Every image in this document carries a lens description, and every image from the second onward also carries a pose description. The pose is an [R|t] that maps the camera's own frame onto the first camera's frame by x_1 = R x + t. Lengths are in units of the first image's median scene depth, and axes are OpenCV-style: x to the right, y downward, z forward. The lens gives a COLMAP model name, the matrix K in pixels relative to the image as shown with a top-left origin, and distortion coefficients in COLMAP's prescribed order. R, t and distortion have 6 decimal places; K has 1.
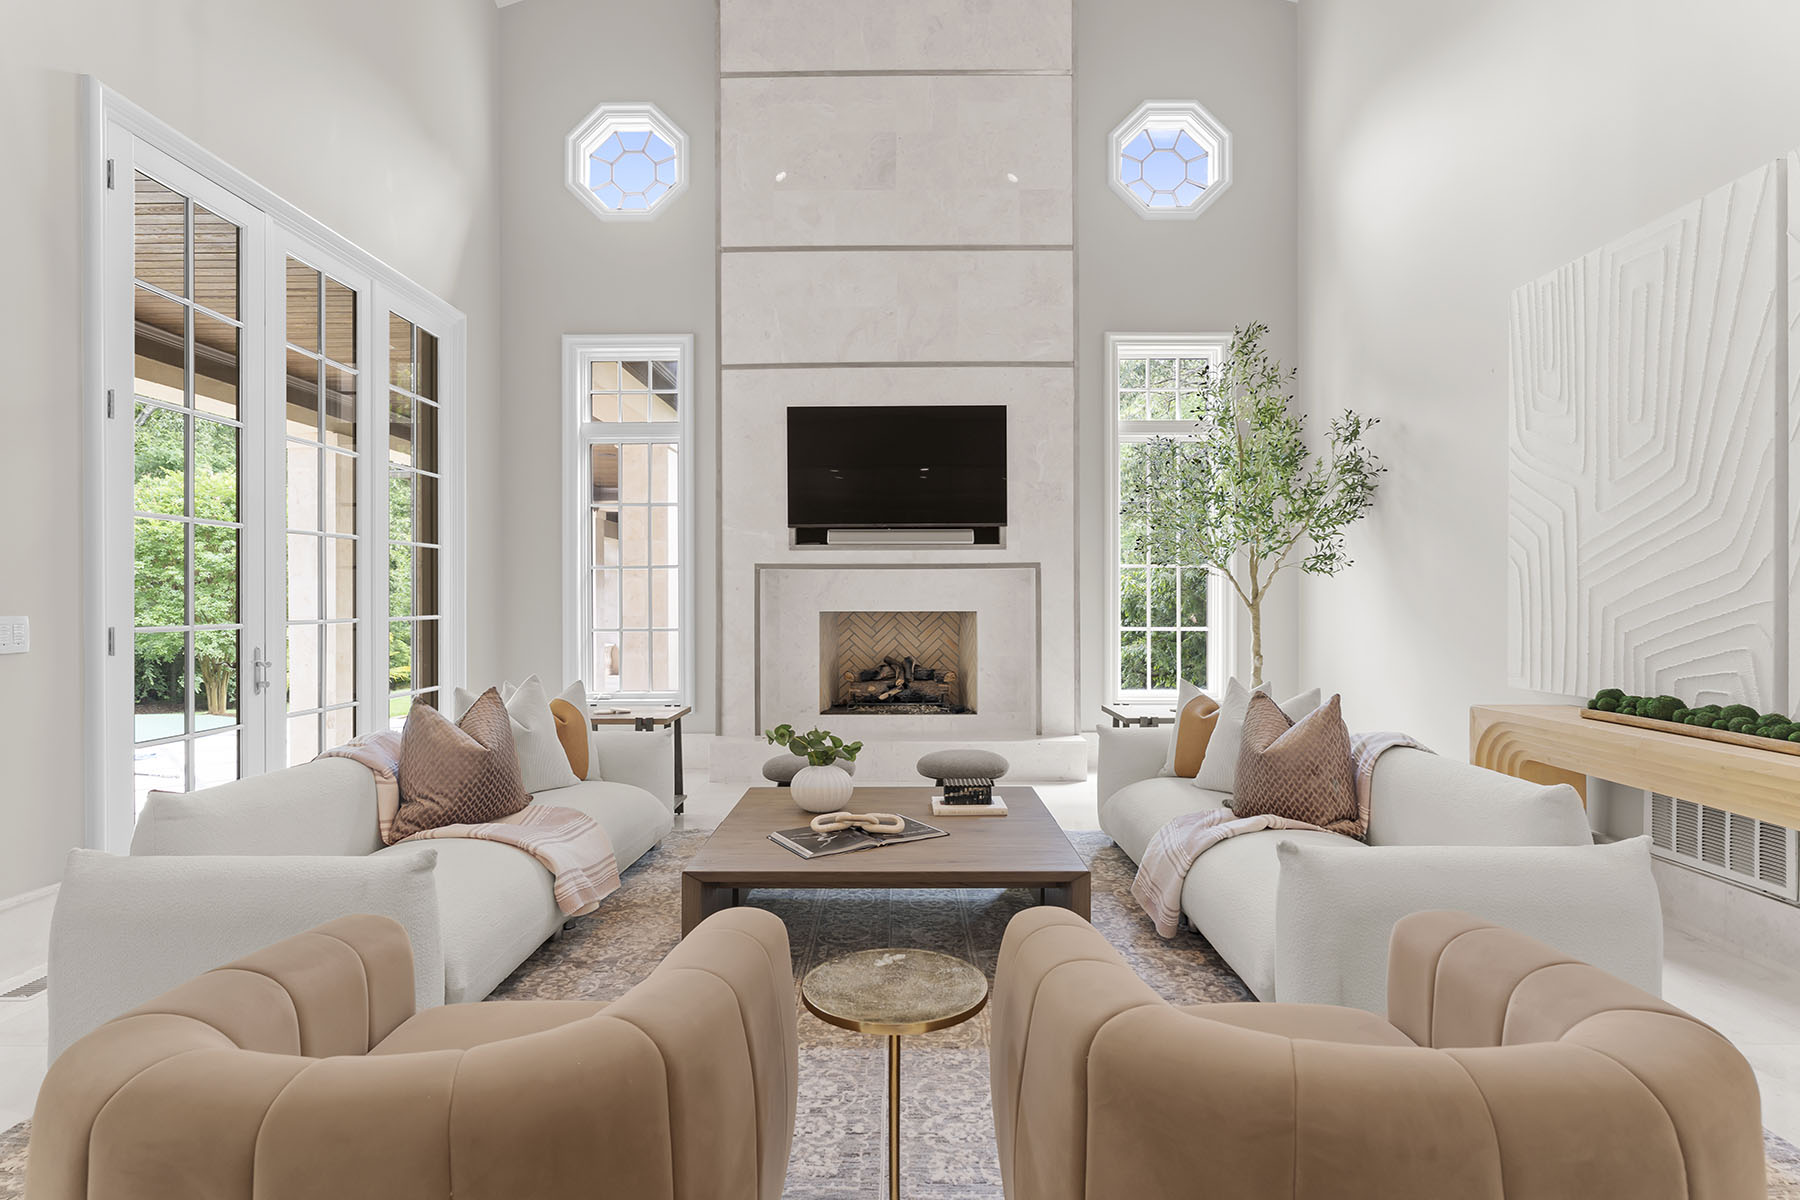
lens RADIAL K [[872.9, 0, 906.4], [0, 872.9, 599.5], [0, 0, 1]] dist [0.000834, -0.001564]
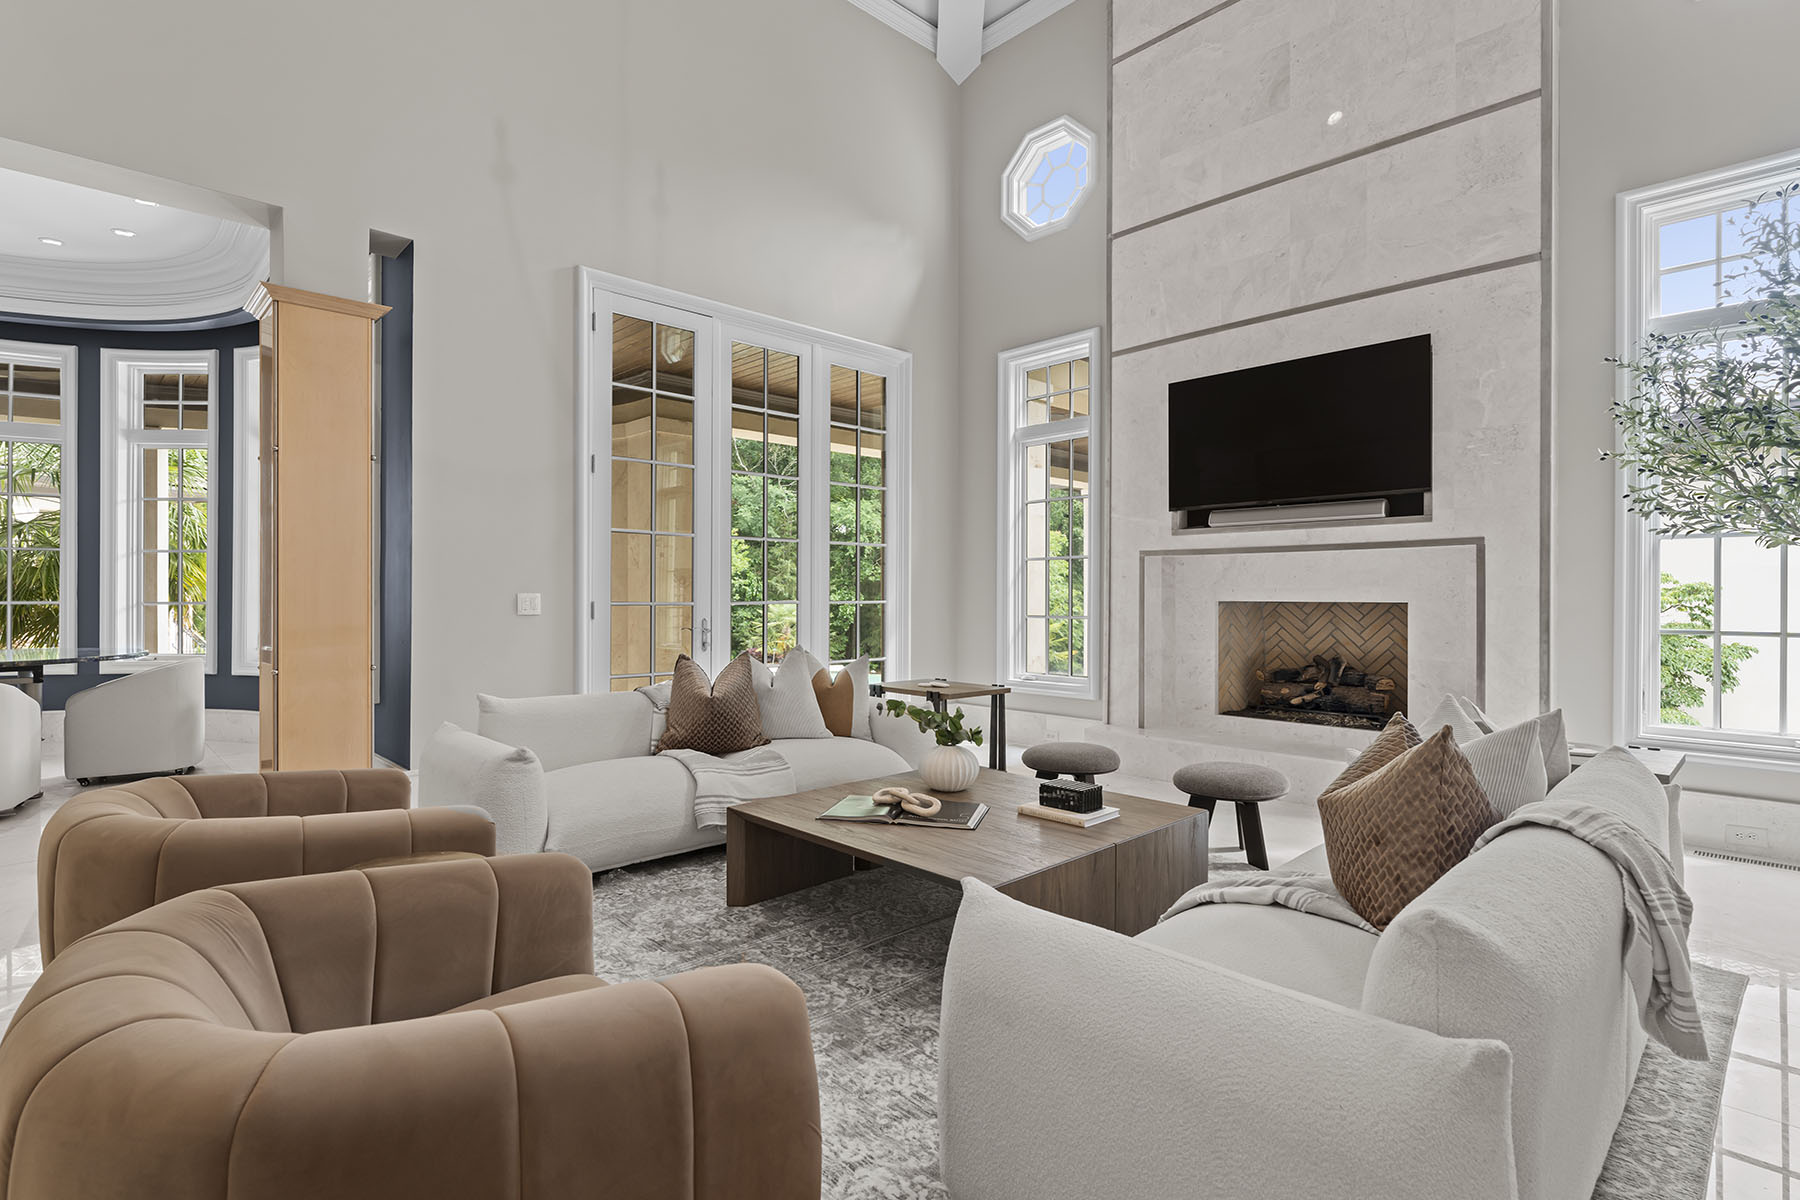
lens RADIAL K [[872.9, 0, 955.3], [0, 872.9, 595.4], [0, 0, 1]] dist [0.000834, -0.001564]
pose [[0.712334, 0.003201, -0.701833, 0.354724], [-0.004009, 0.999992, 0.000493, 0.008683], [0.701829, 0.002463, 0.712341, 0.161209]]
